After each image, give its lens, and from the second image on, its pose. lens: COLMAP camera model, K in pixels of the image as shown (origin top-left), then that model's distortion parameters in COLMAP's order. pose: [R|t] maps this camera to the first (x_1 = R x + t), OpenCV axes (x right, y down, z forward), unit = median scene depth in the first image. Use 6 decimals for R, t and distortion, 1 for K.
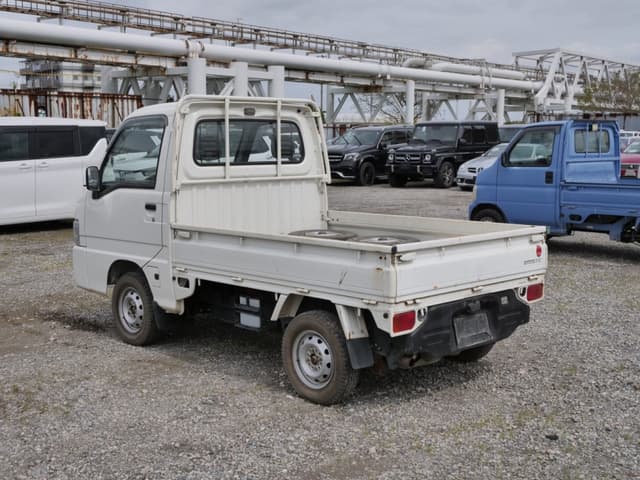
lens RADIAL K [[883.7, 0, 305.6], [0, 883.7, 228.4], [0, 0, 1]] dist [0.012157, 0.000000]
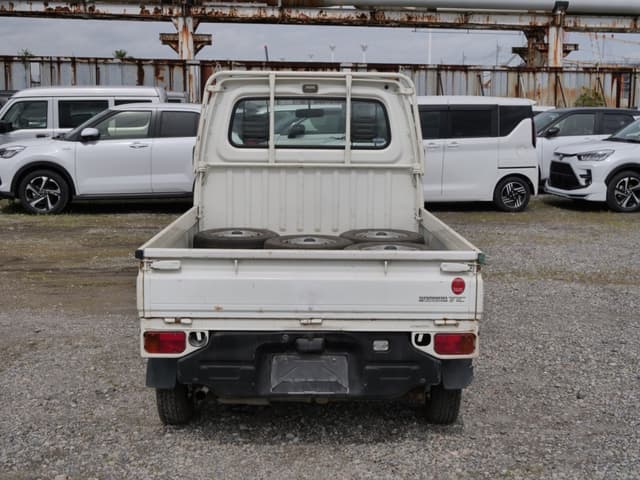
lens RADIAL K [[883.7, 0, 314.7], [0, 883.7, 238.7], [0, 0, 1]] dist [0.012157, 0.000000]
pose [[0.734576, 0.103931, -0.670519, 0.569464], [-0.080903, 0.994566, 0.065527, -0.042462], [0.673686, 0.006113, 0.738993, 0.363457]]
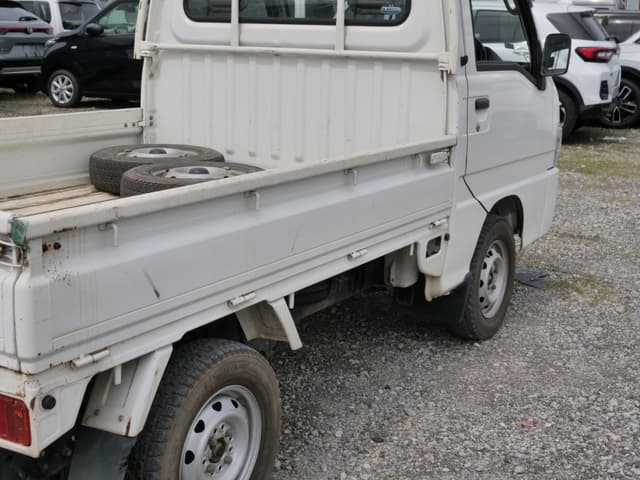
lens RADIAL K [[914.2, 0, 319.6], [0, 914.2, 239.2], [0, 0, 1]] dist [0.007969, 0.000000]
pose [[0.267080, 0.224843, -0.937077, 0.516347], [-0.122902, 0.972407, 0.198292, -0.059361], [0.955805, 0.062209, 0.287344, 0.901989]]
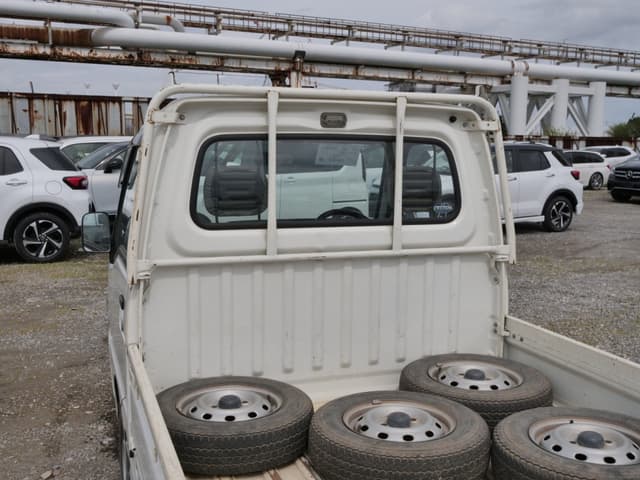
lens RADIAL K [[710.7, 0, 315.8], [0, 710.7, 244.1], [0, 0, 1]] dist [0.000746, 0.000000]
pose [[0.913930, 0.068255, -0.400091, 0.095815], [-0.054659, 0.997476, 0.045311, -0.082916], [0.402174, -0.019543, 0.915355, 0.651962]]
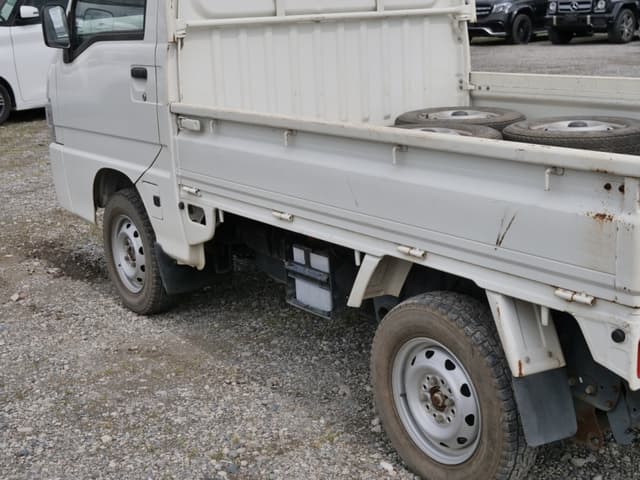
lens RADIAL K [[914.2, 0, 323.6], [0, 914.2, 247.2], [0, 0, 1]] dist [0.007969, 0.000000]
pose [[0.990673, -0.002506, -0.136241, 0.012924], [0.024190, 0.987185, 0.157735, -0.004549], [0.134100, -0.159560, 0.978038, 0.444900]]
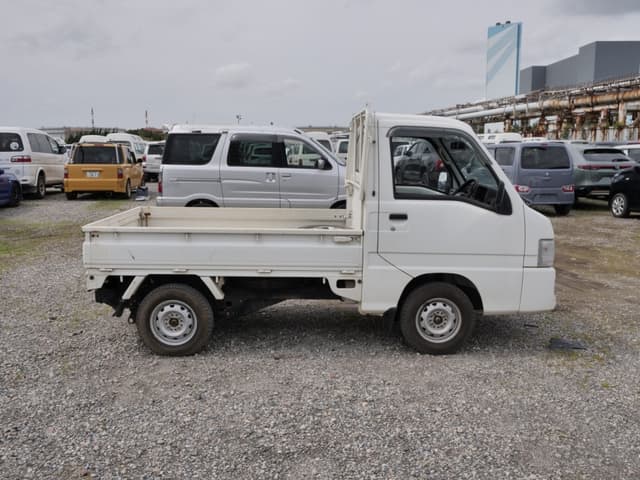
lens RADIAL K [[600.0, 0, 324.5], [0, 600.0, 239.3], [0, 0, 1]] dist [0.006810, 0.000000]
pose [[-0.663637, 0.105012, -0.740648, 0.566680], [-0.084573, 0.973217, 0.213766, -0.155294], [0.743259, 0.204502, -0.636981, 1.531135]]
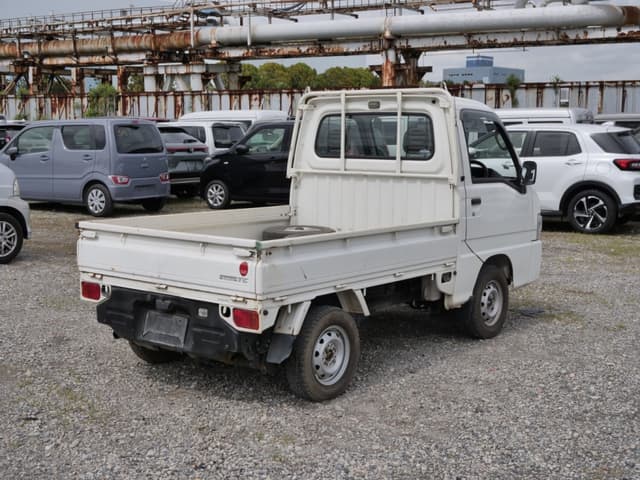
lens RADIAL K [[883.7, 0, 323.9], [0, 883.7, 239.7], [0, 0, 1]] dist [0.012157, 0.000000]
pose [[0.145342, 0.120397, -0.982029, 0.949844], [-0.108960, 0.988479, 0.105061, -0.084013], [0.983363, 0.091732, 0.156786, 0.834416]]
